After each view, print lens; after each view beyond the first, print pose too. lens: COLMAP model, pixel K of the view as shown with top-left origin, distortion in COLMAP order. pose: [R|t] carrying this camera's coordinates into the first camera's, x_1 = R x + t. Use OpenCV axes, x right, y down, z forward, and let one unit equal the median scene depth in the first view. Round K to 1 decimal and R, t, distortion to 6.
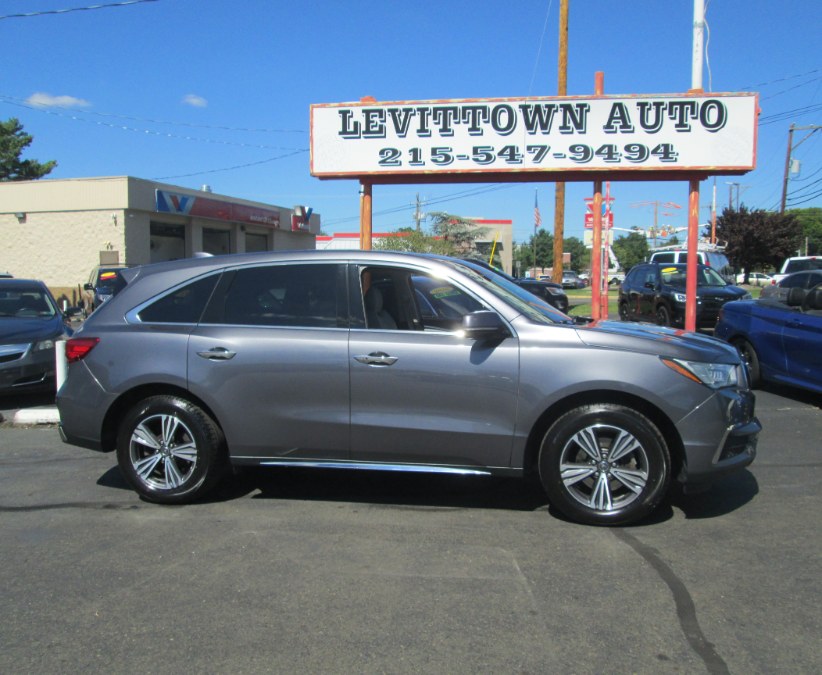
lens RADIAL K [[751.3, 0, 406.9], [0, 751.3, 334.4], [0, 0, 1]] dist [-0.039184, 0.000000]
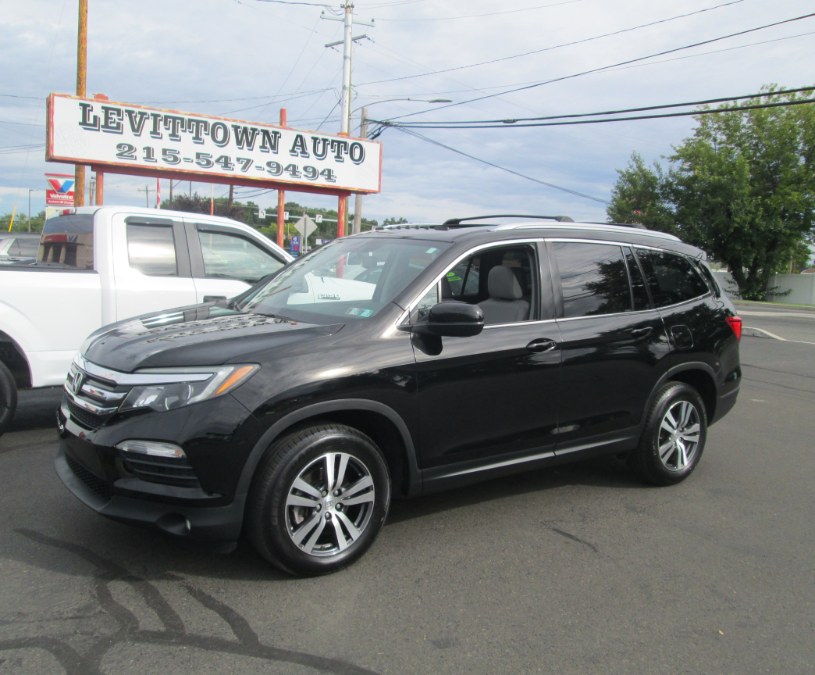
lens RADIAL K [[749.4, 0, 407.6], [0, 749.4, 337.6], [0, 0, 1]] dist [-0.040113, 0.000000]
pose [[0.739627, -0.031596, 0.672275, -0.496104], [0.010717, 0.999324, 0.035177, 0.016659], [-0.672932, -0.018813, 0.739465, -0.155355]]
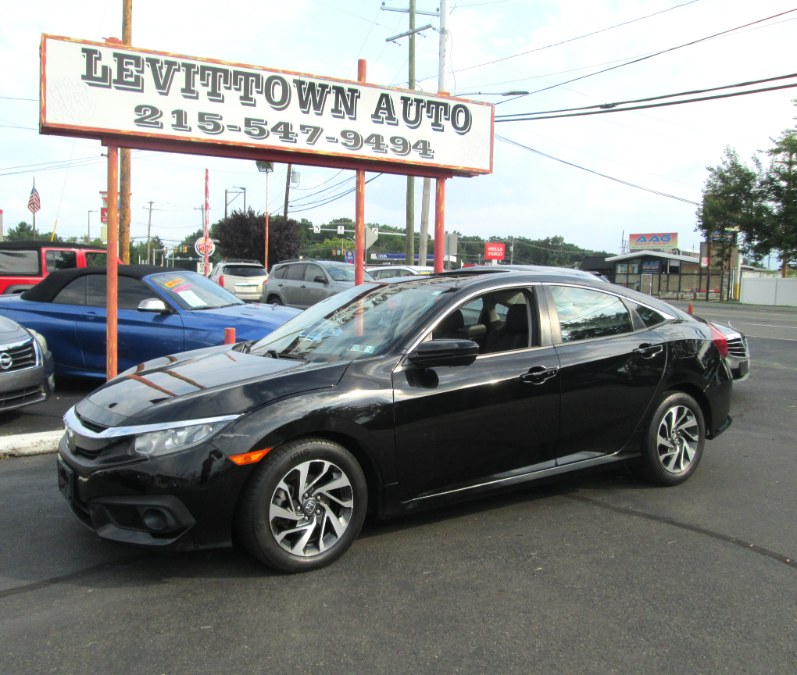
lens RADIAL K [[758.6, 0, 379.9], [0, 758.6, 336.4], [0, 0, 1]] dist [-0.040742, 0.000000]
pose [[0.807972, -0.026043, 0.588645, -0.319405], [0.023821, 0.999650, 0.011529, 0.002698], [-0.588739, 0.004707, 0.808310, 0.184051]]
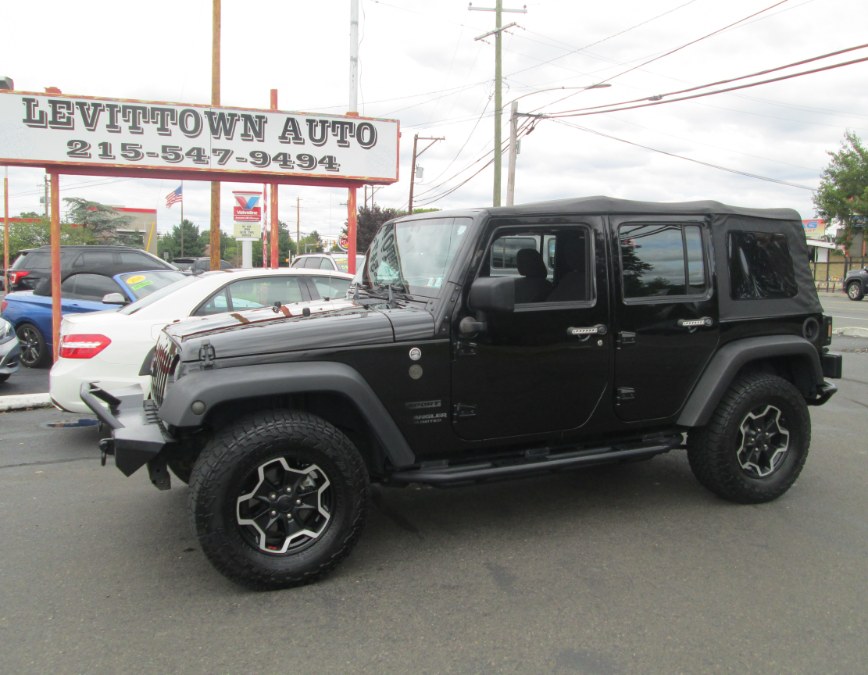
lens RADIAL K [[753.8, 0, 413.2], [0, 753.8, 346.5], [0, 0, 1]] dist [-0.054287, 0.041991]
pose [[0.892166, -0.033537, 0.450461, -0.085906], [0.021071, 0.999244, 0.032663, 0.013766], [-0.451216, -0.019649, 0.892198, -0.140409]]
